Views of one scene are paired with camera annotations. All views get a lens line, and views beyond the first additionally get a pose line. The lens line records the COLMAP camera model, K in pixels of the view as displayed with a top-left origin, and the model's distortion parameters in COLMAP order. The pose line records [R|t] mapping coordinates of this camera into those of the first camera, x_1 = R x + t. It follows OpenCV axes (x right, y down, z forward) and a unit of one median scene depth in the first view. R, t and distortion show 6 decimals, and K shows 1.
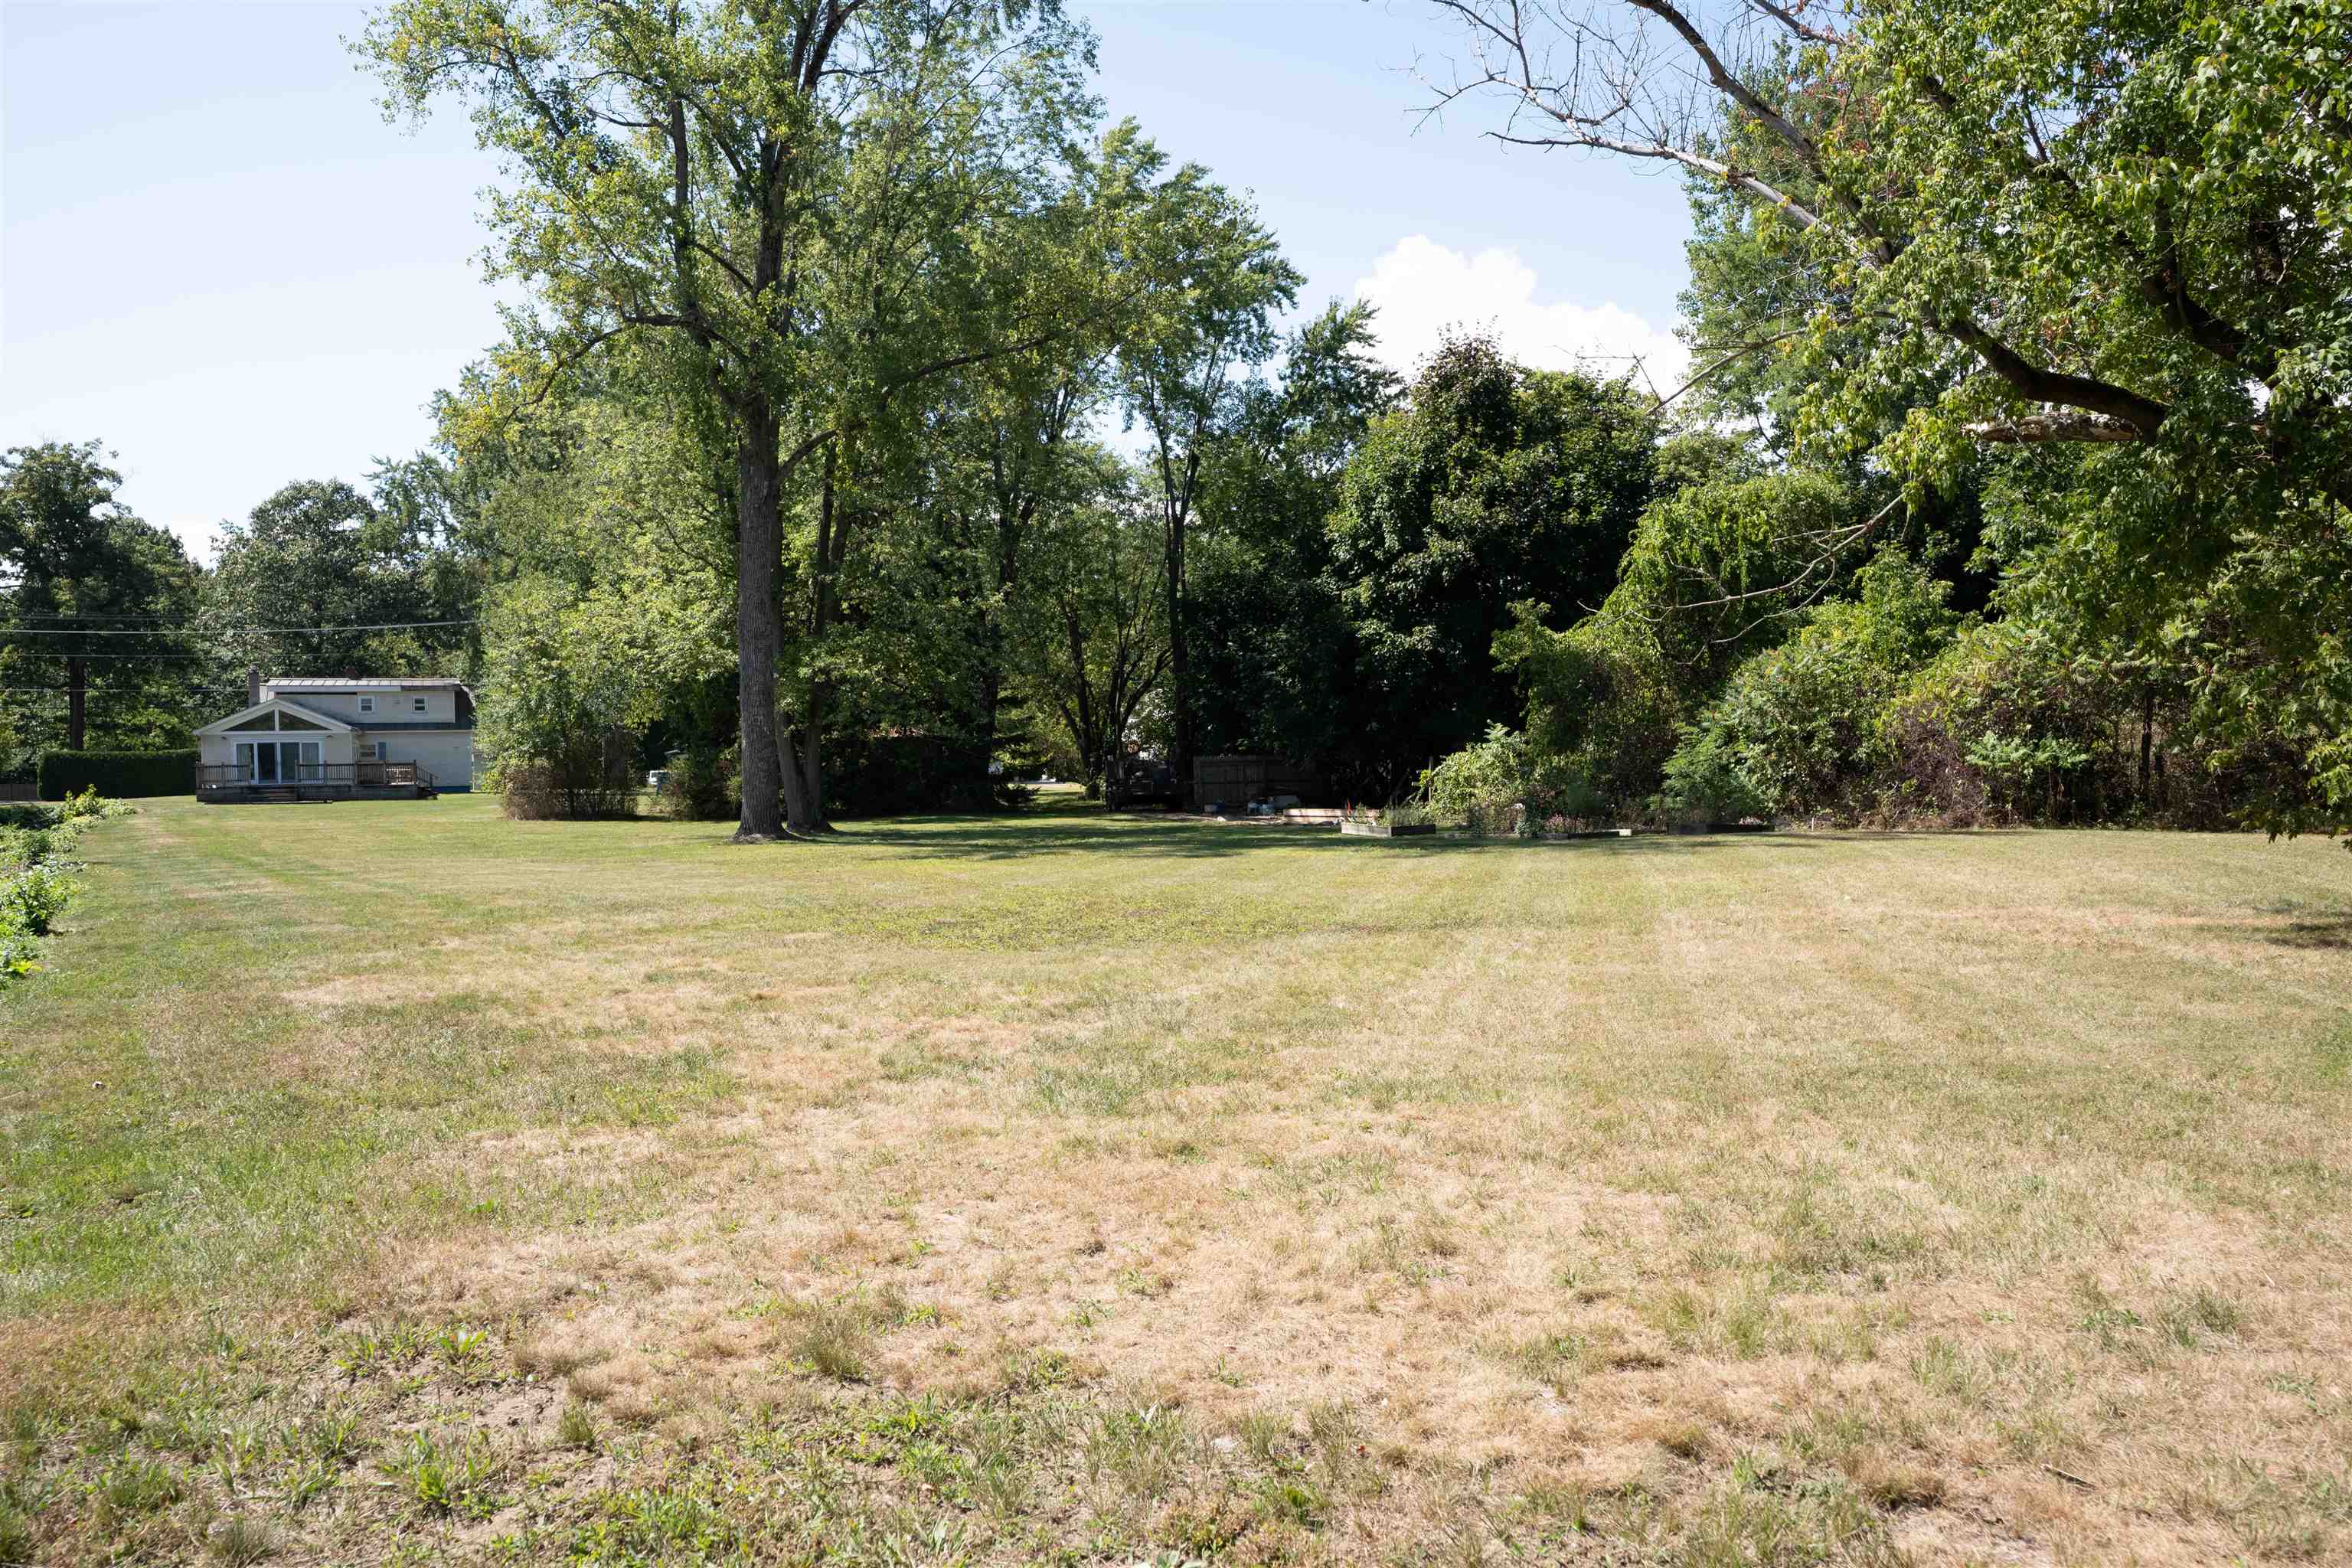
lens RADIAL K [[1856.4, 0, 1176.0], [0, 1856.4, 784.0], [0, 0, 1]] dist [0.003424, -0.001948]
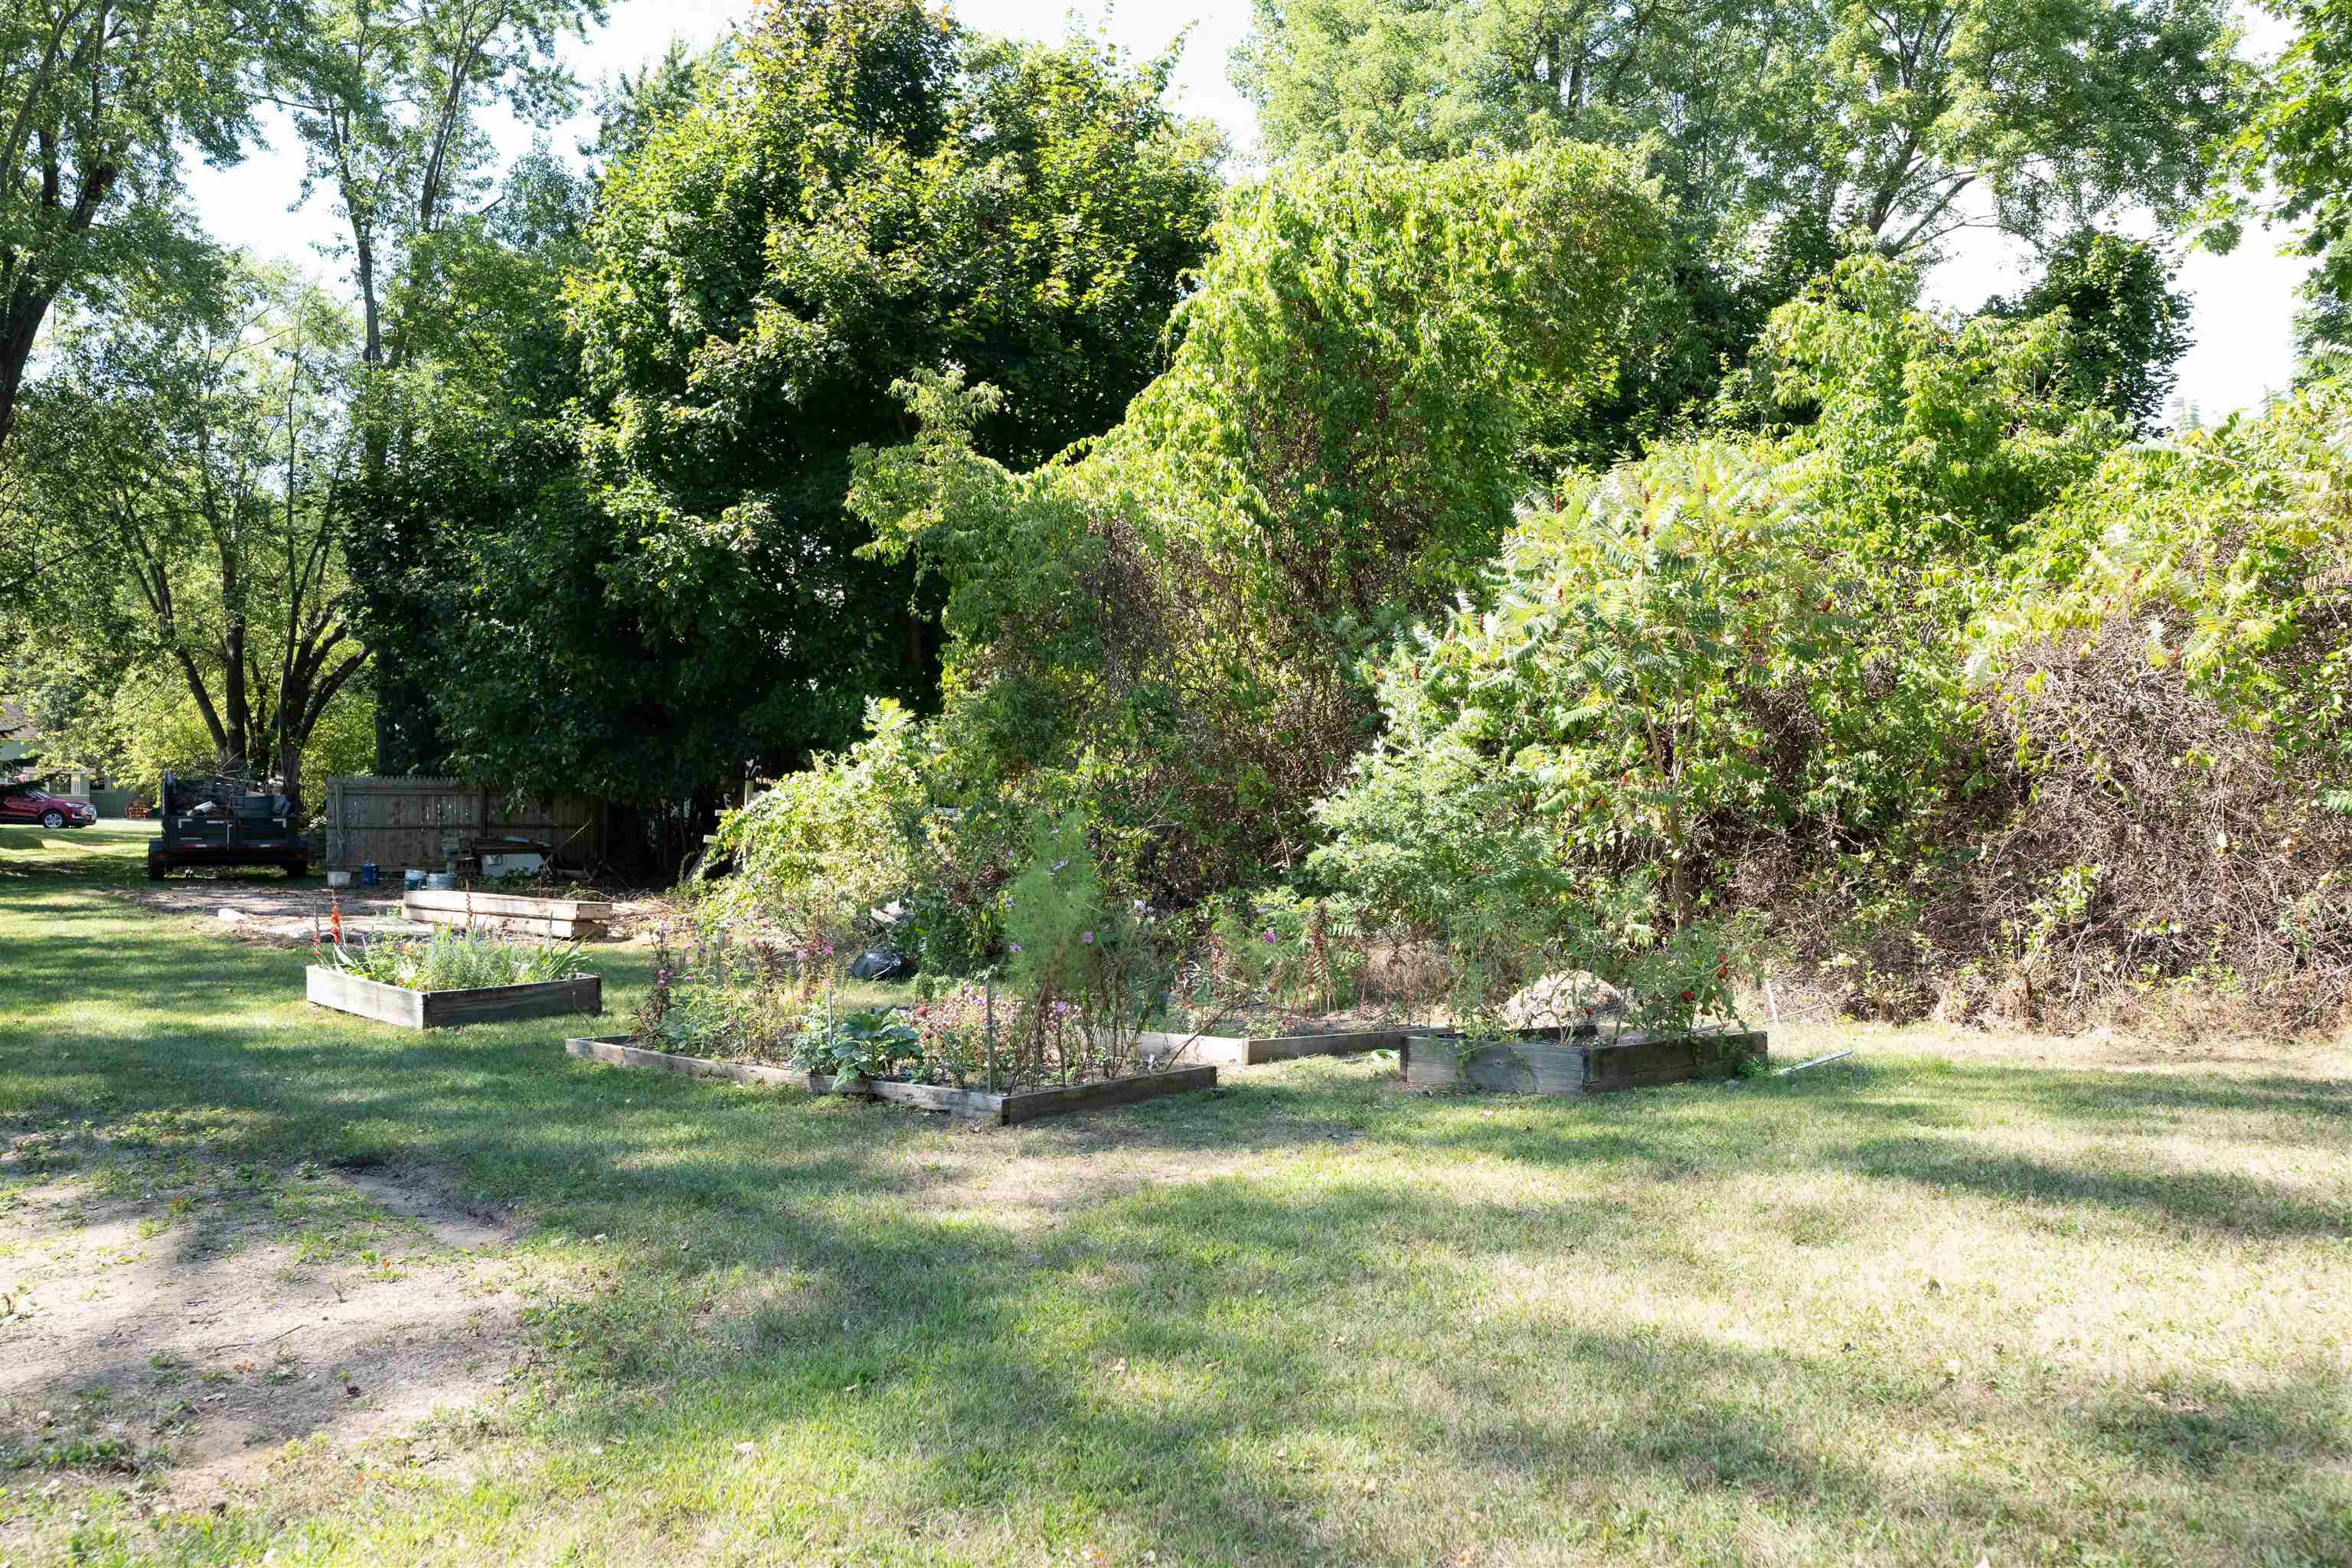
lens RADIAL K [[1856.4, 0, 1176.0], [0, 1856.4, 784.0], [0, 0, 1]] dist [0.003424, -0.001948]
pose [[0.960141, 0.023694, 0.278510, 0.112828], [-0.018011, 0.999574, -0.022947, -0.004133], [-0.278935, 0.017016, 0.960159, 0.533009]]
